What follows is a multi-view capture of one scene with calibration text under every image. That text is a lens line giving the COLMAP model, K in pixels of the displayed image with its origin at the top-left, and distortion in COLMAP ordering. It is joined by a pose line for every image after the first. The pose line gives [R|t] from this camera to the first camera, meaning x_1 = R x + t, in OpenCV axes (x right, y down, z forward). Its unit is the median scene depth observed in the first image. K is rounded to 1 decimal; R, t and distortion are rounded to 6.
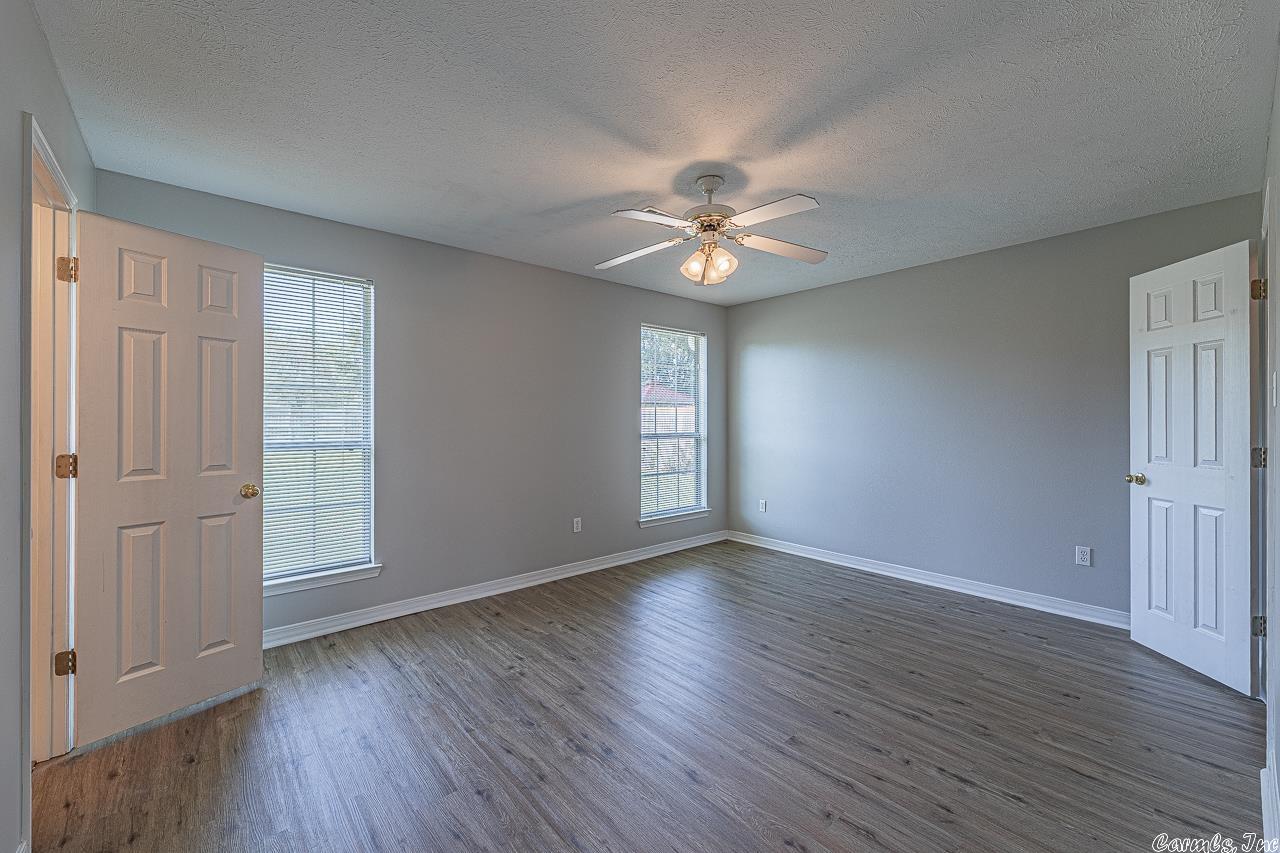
lens RADIAL K [[514.1, 0, 637.6], [0, 514.1, 422.6], [0, 0, 1]] dist [0.001139, 0.000094]
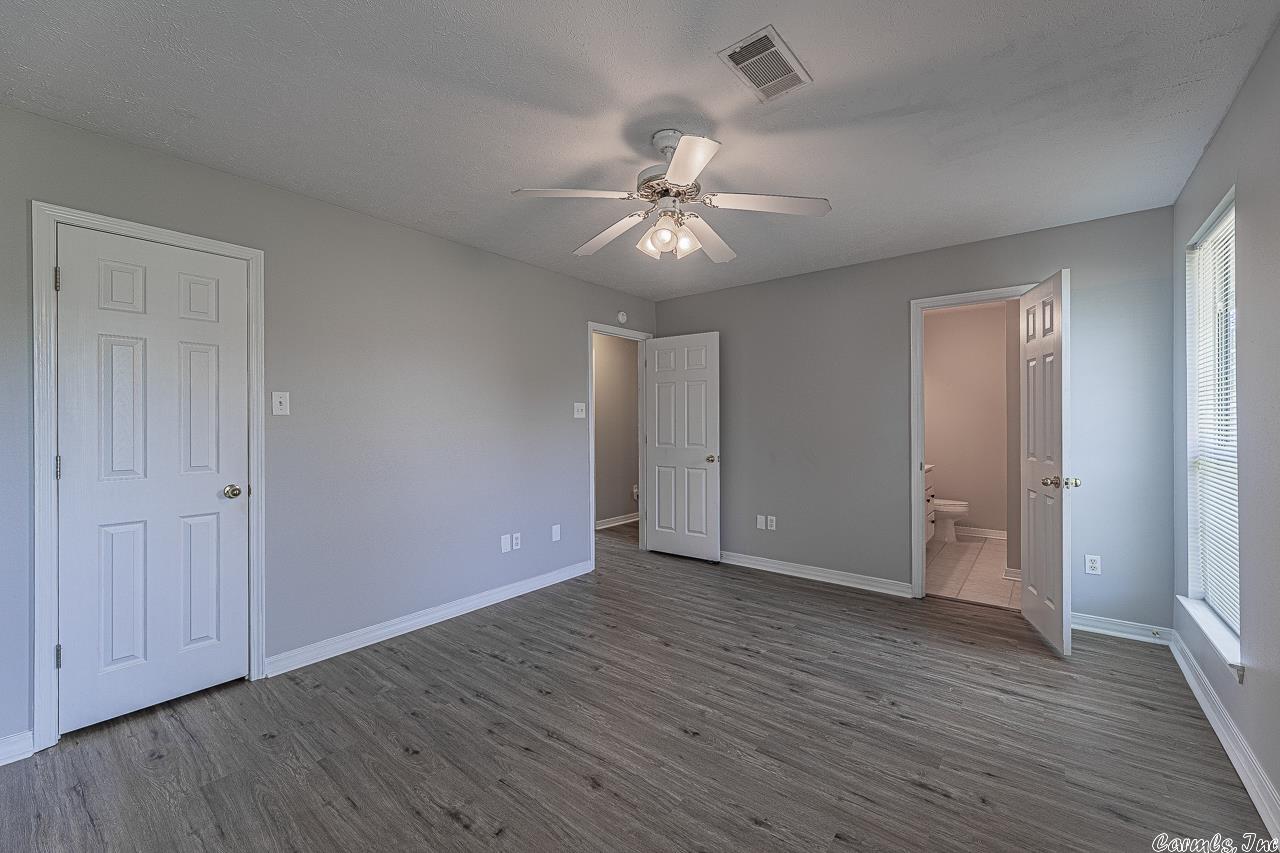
lens RADIAL K [[514.1, 0, 636.6], [0, 514.1, 422.1], [0, 0, 1]] dist [0.001139, 0.000094]
pose [[-0.982625, 0.005159, -0.185528, 0.298943], [0.004302, 0.999978, 0.005023, -0.007223], [0.185550, 0.004137, -0.982626, 1.552478]]
